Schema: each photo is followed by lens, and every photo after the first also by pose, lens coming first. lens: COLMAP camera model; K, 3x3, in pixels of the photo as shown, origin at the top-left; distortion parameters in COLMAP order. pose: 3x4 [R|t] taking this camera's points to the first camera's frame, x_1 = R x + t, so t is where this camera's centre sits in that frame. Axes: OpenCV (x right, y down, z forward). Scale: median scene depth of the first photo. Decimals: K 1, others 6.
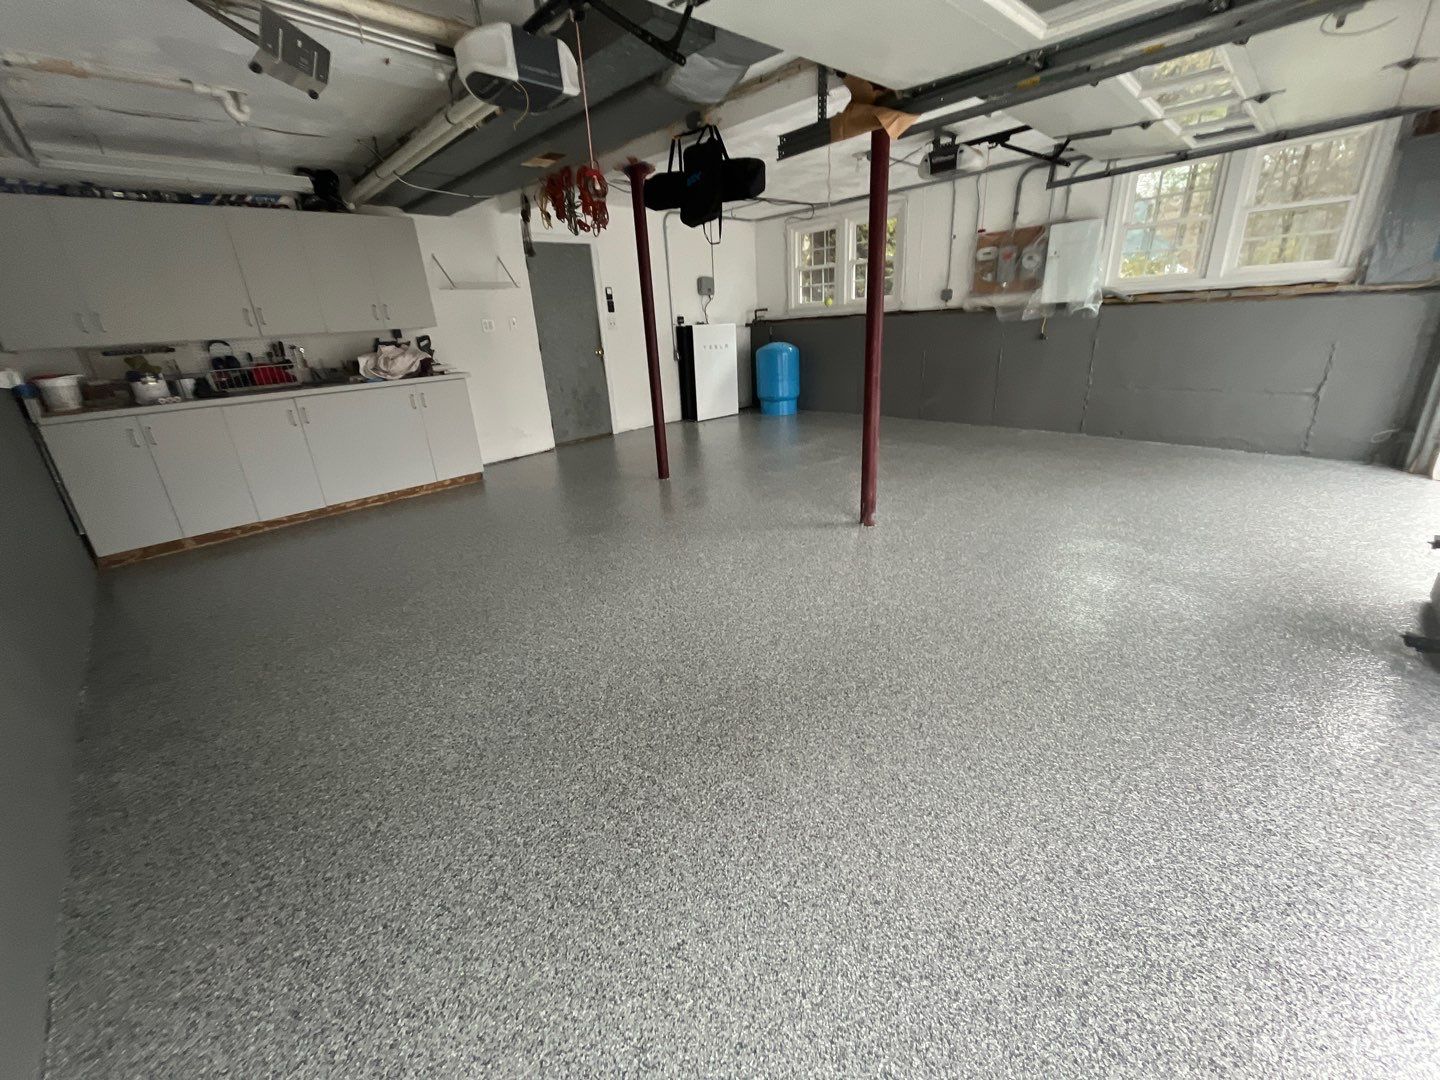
lens RADIAL K [[580.7, 0, 716.3], [0, 580.7, 535.8], [0, 0, 1]] dist [-0.003659, -0.000381]
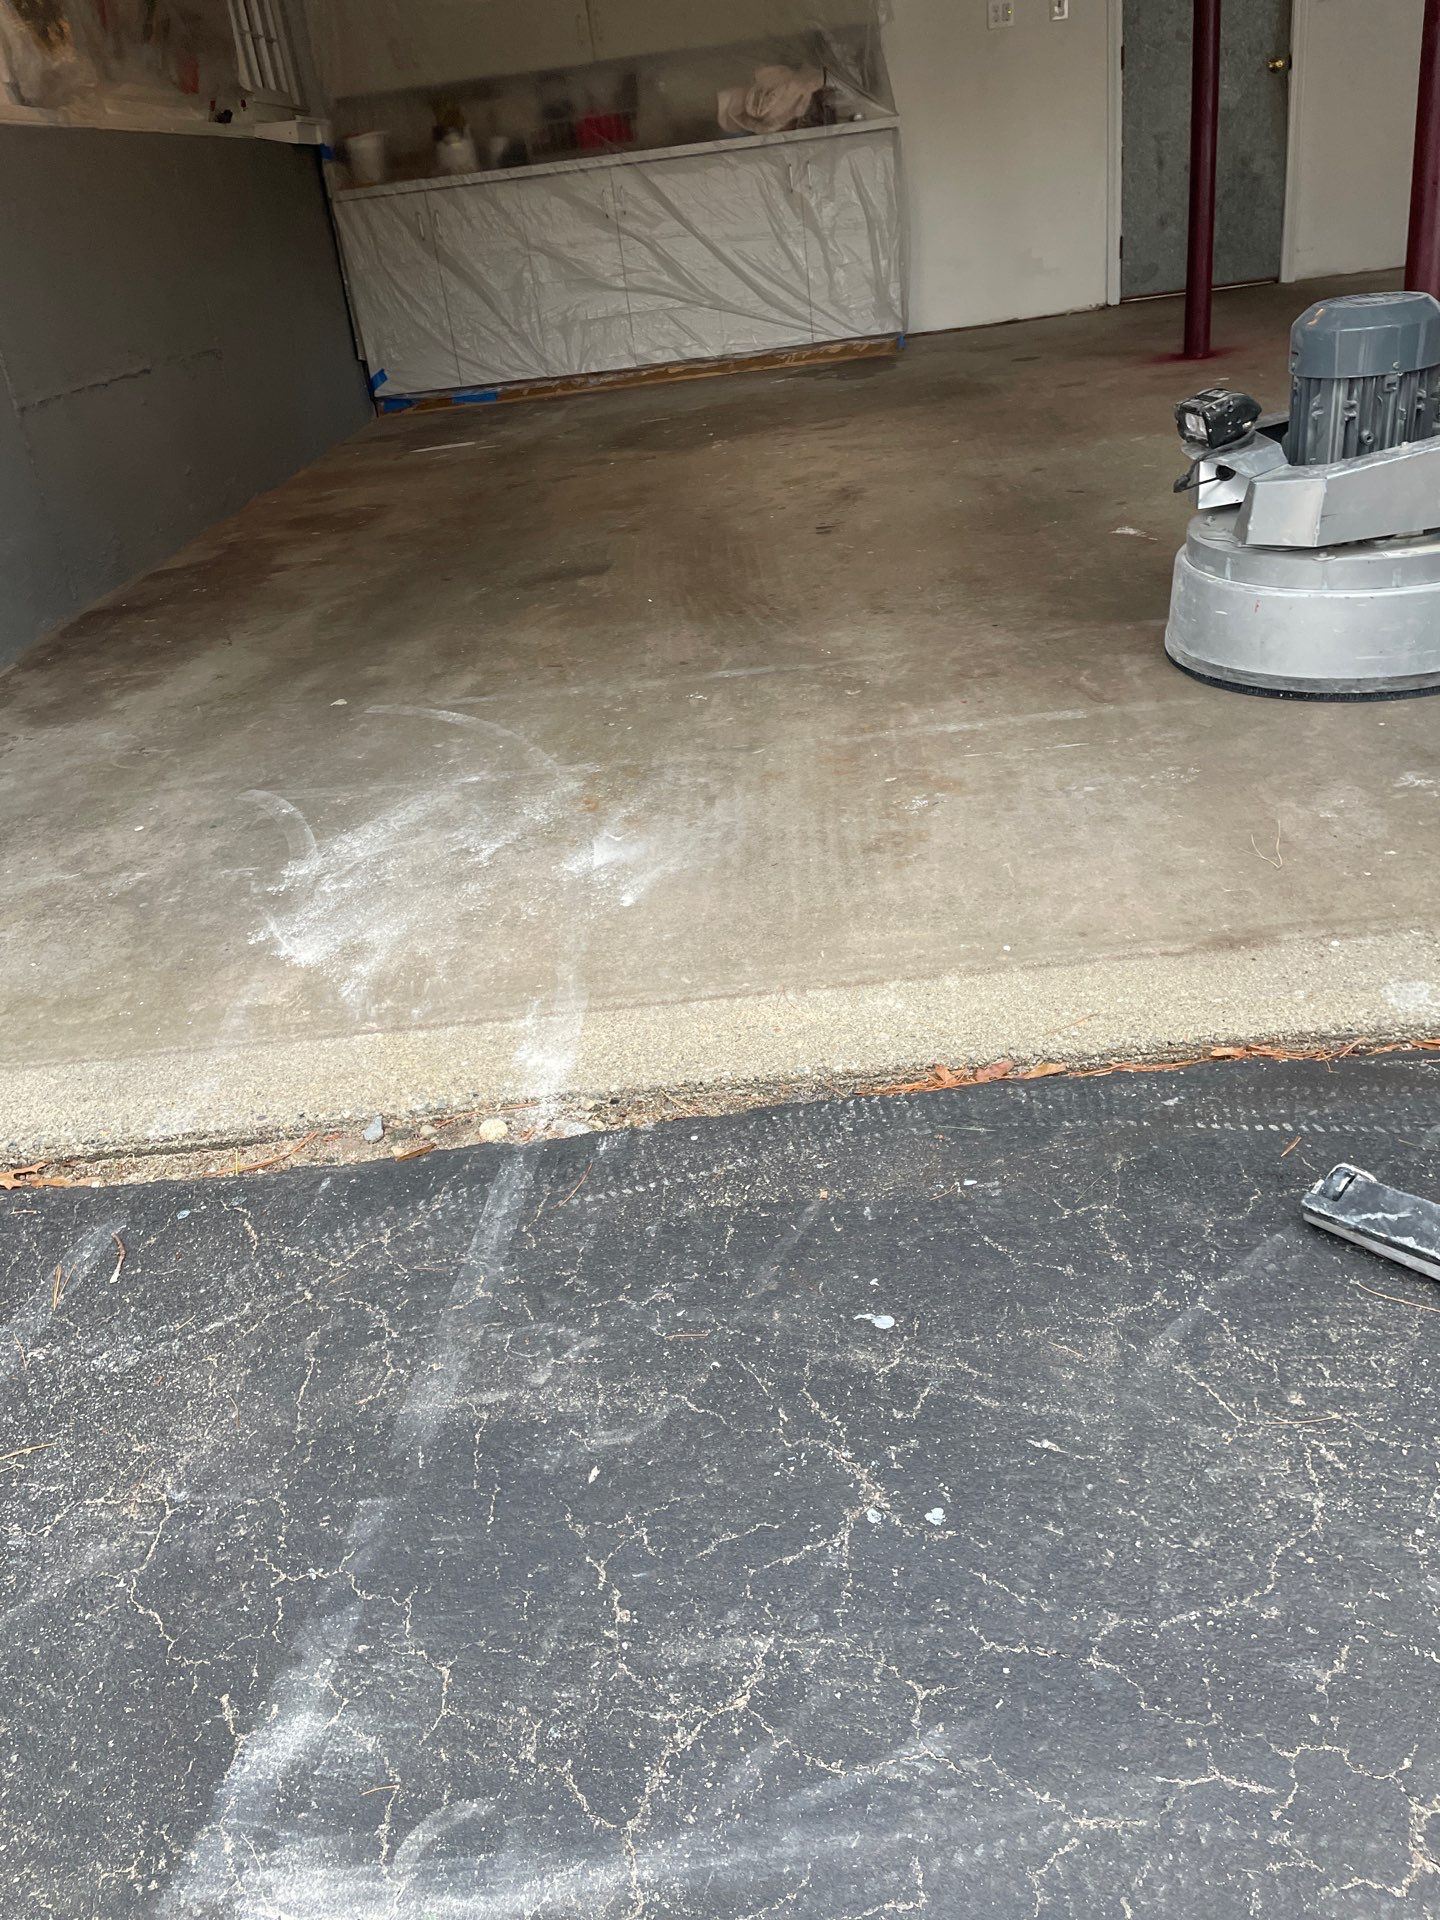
lens RADIAL K [[1447.8, 0, 722.8], [0, 1447.8, 950.6], [0, 0, 1]] dist [0.068300, -0.070481]
pose [[0.698606, 0.311741, -0.644024, 0.543096], [-0.178518, 0.947572, 0.265027, 0.102950], [0.692879, -0.070180, 0.717630, -0.092350]]
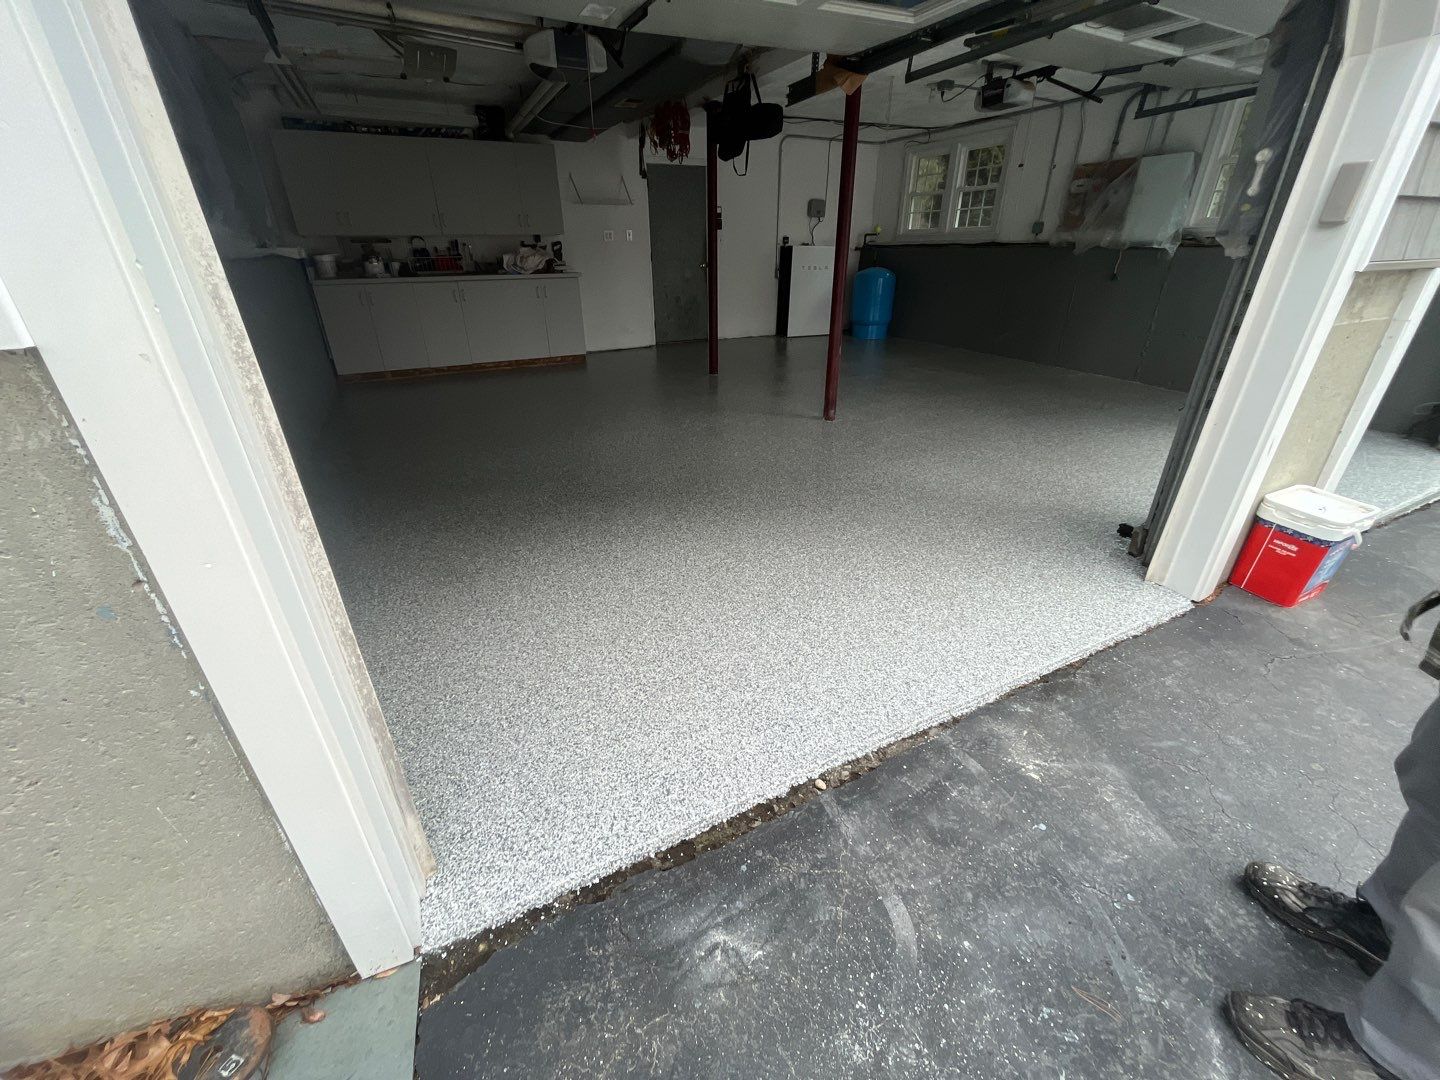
lens RADIAL K [[580.7, 0, 715.5], [0, 580.7, 537.0], [0, 0, 1]] dist [-0.003659, -0.000381]
pose [[0.949067, 0.184249, -0.255586, 0.301538], [-0.152871, 0.978592, 0.137801, 0.071077], [0.275504, -0.091711, 0.956915, -0.209692]]
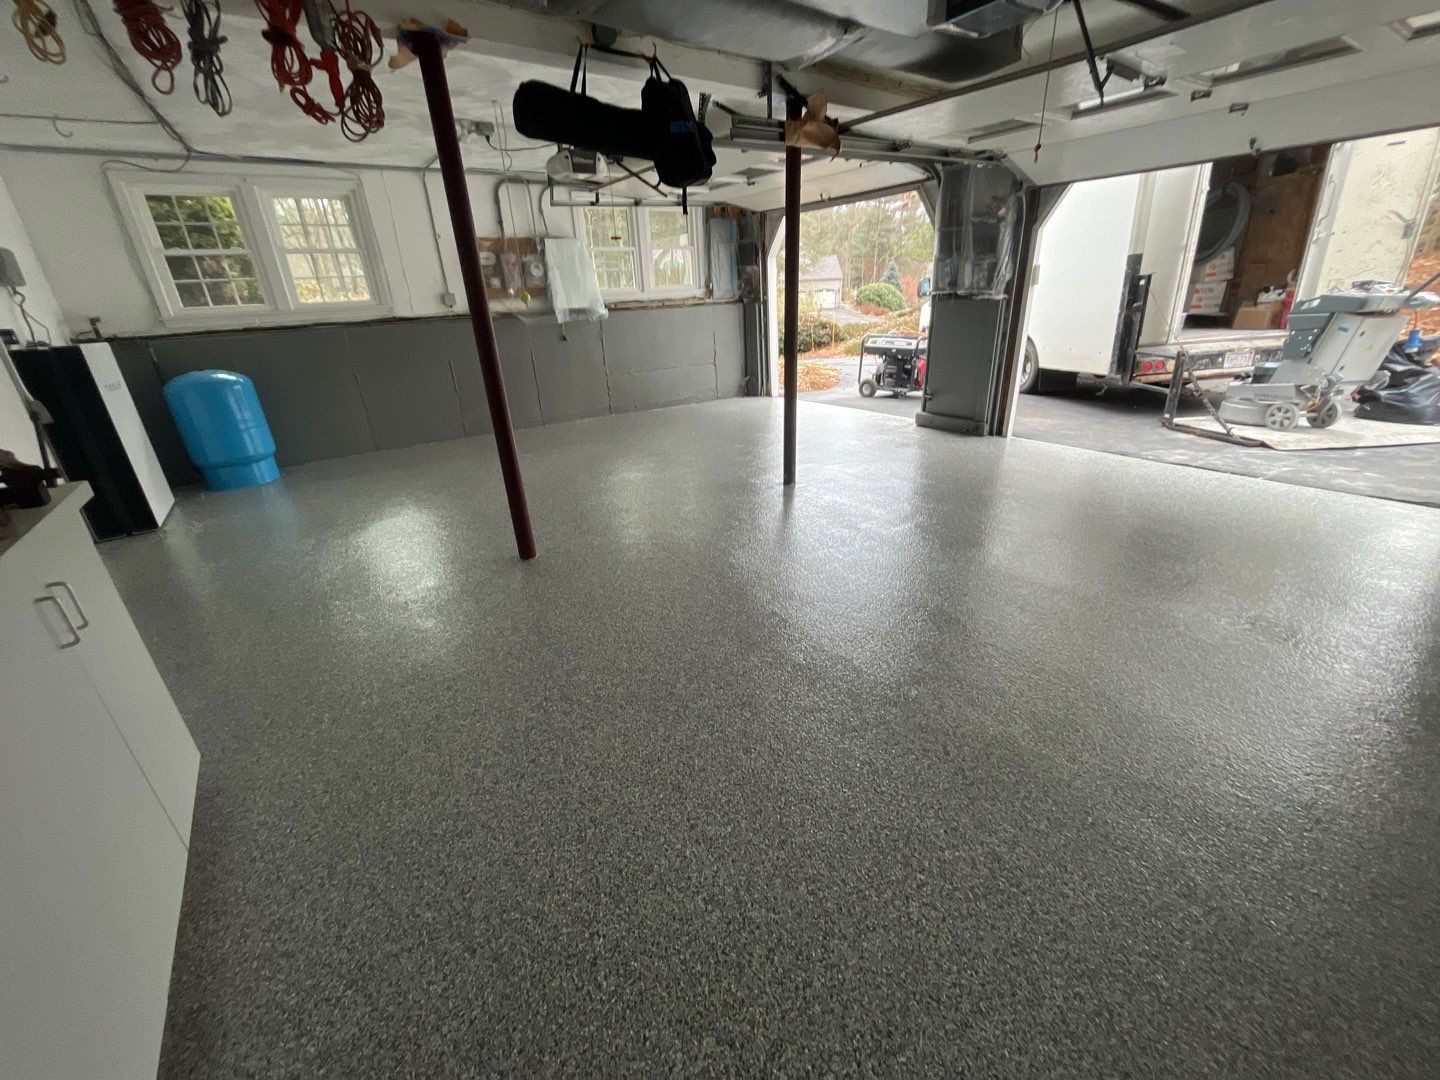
lens RADIAL K [[580.7, 0, 714.7], [0, 580.7, 537.2], [0, 0, 1]] dist [-0.003659, -0.000381]
pose [[0.159074, -0.340639, 0.926639, -0.684427], [0.378237, 0.888004, 0.261505, -0.222387], [-0.911939, 0.308891, 0.270100, 0.659377]]
